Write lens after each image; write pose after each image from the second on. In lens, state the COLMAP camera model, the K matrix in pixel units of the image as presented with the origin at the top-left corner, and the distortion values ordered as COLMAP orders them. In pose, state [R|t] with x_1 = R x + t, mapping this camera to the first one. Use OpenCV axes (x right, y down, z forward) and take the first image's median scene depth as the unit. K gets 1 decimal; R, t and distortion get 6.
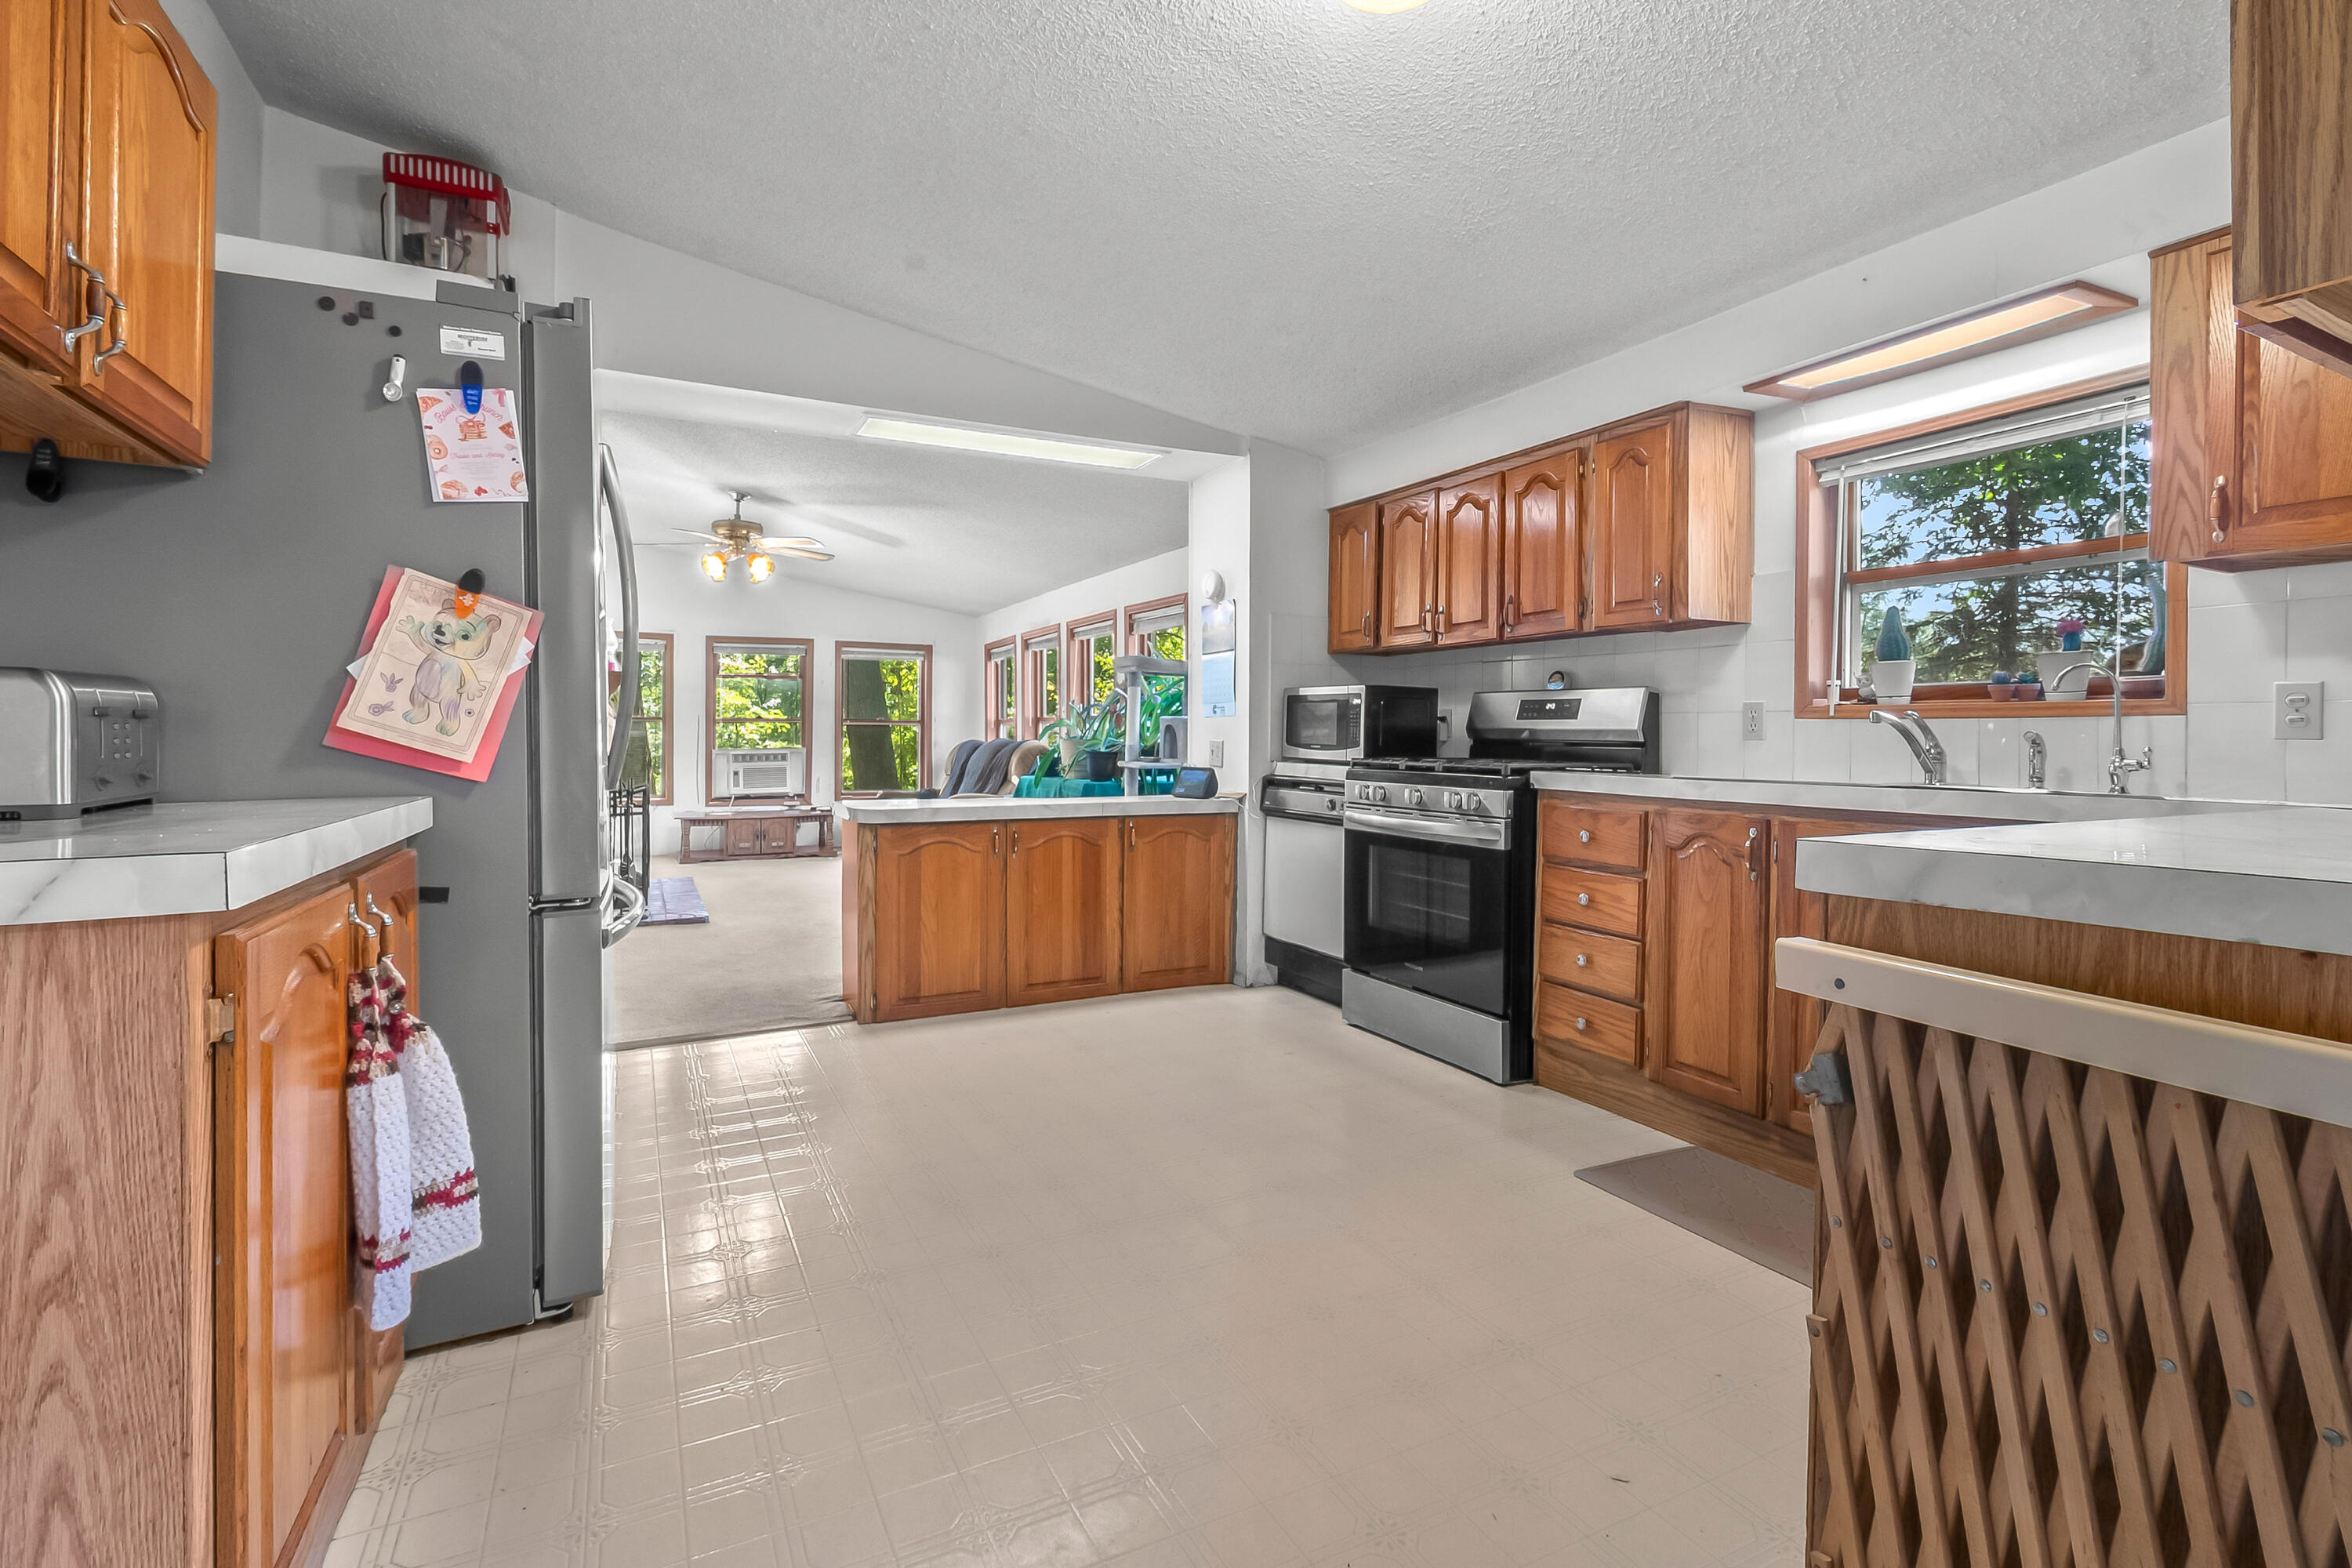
lens RADIAL K [[1066.3, 0, 1199.0], [0, 1066.3, 732.8], [0, 0, 1]] dist [0.000571, -0.004093]
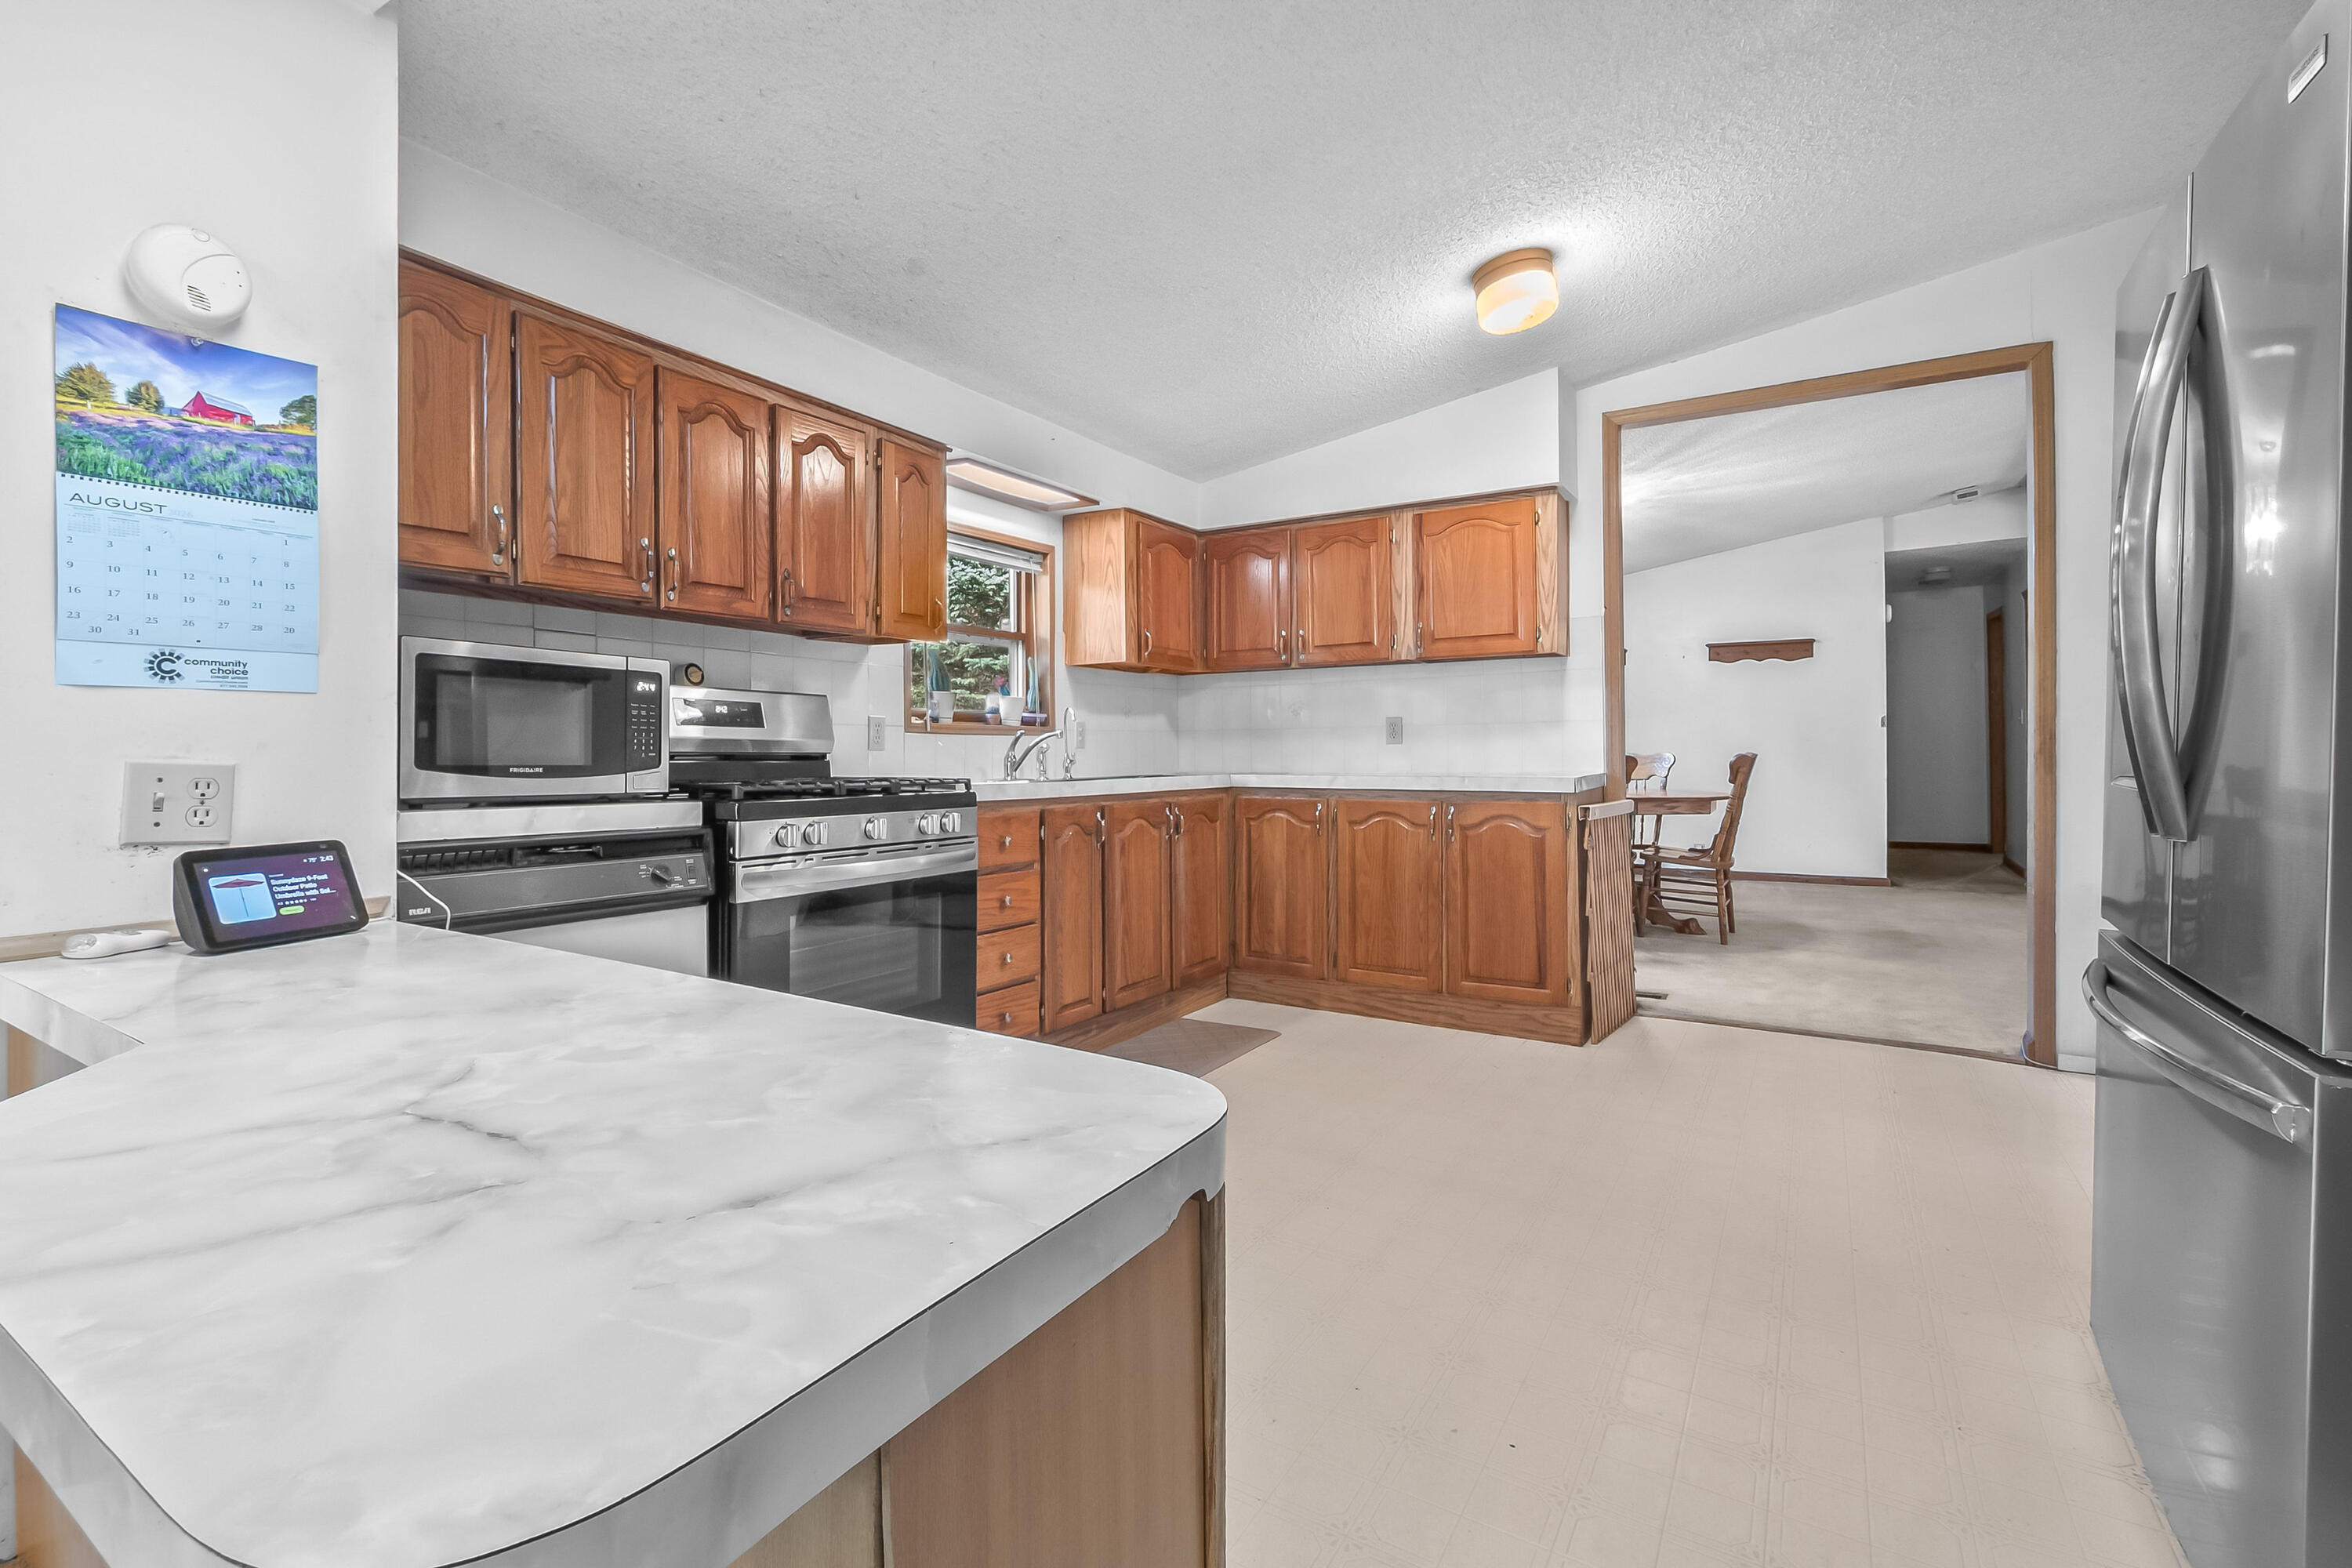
lens RADIAL K [[1066.3, 0, 1146.7], [0, 1066.3, 755.6], [0, 0, 1]] dist [0.000571, -0.004093]
pose [[-0.493474, -0.007751, 0.869726, -0.527965], [-0.001818, 0.999967, 0.007881, 0.002373], [-0.869759, 0.002308, -0.493471, 1.170448]]
